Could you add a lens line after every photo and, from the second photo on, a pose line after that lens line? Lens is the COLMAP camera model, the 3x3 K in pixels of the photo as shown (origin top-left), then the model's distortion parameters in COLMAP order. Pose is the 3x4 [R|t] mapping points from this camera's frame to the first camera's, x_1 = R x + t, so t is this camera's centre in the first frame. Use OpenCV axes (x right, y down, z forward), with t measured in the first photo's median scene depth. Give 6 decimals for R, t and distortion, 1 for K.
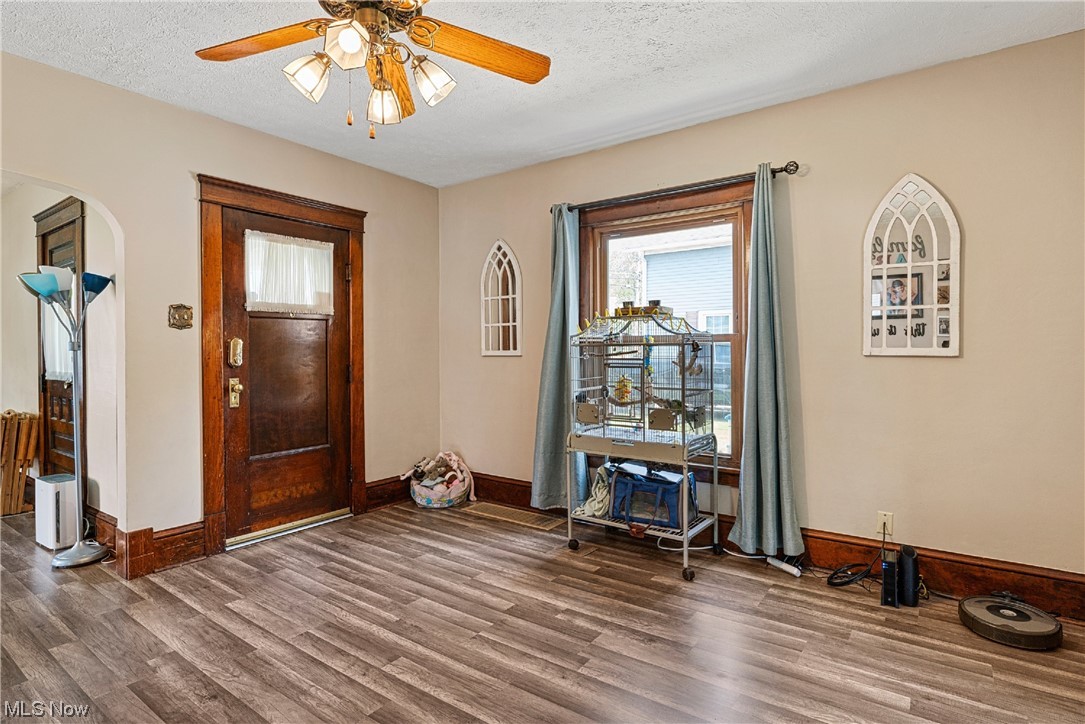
lens RADIAL K [[562.2, 0, 543.4], [0, 562.2, 358.7], [0, 0, 1]] dist [-0.000611, -0.000353]
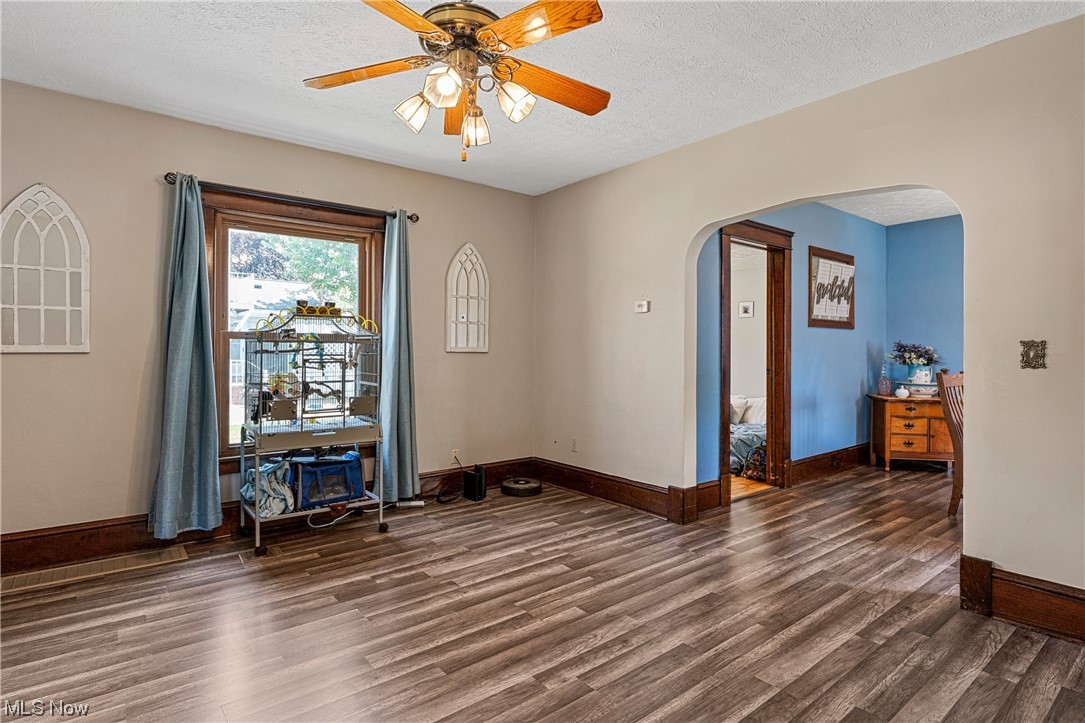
lens RADIAL K [[562.2, 0, 542.0], [0, 562.2, 355.7], [0, 0, 1]] dist [-0.000611, -0.000353]
pose [[0.259992, -0.004526, 0.965600, -0.747194], [0.009968, 0.999948, 0.002003, 0.004570], [-0.965559, 0.009104, 0.260024, 0.296321]]
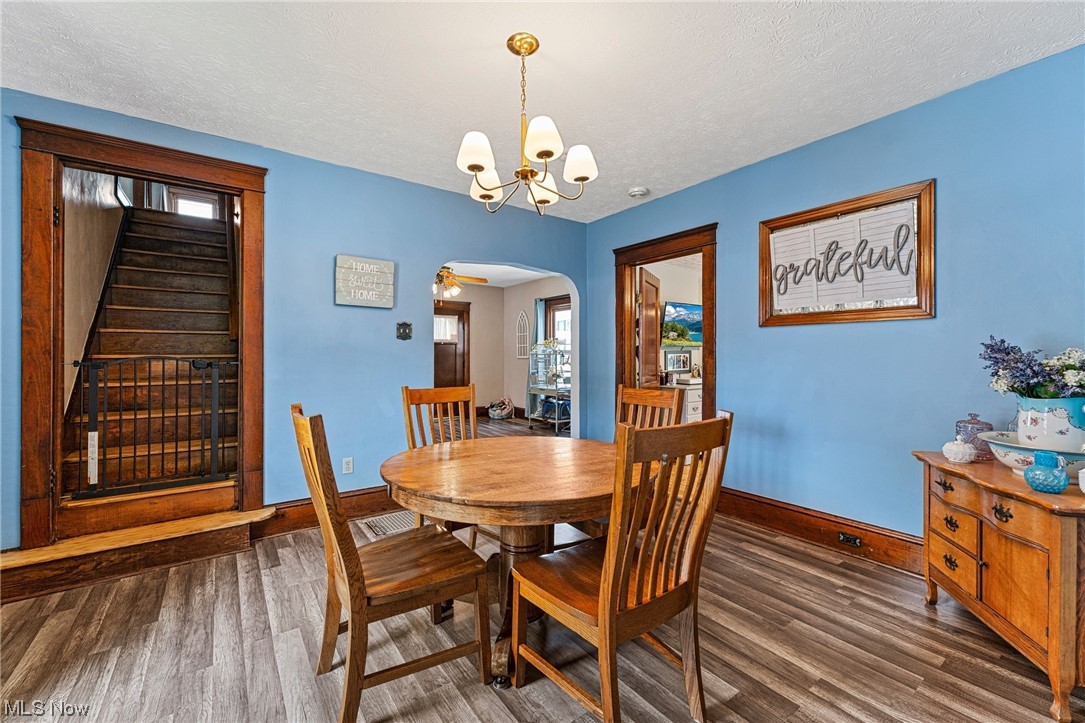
lens RADIAL K [[439.2, 0, 541.2], [0, 439.2, 357.3], [0, 0, 1]] dist [0.002505, 0.000016]
pose [[0.950959, 0.000143, -0.309316, 0.756728], [-0.002149, 0.999979, -0.006145, 0.003185], [0.309309, 0.006509, 0.950939, -1.007828]]
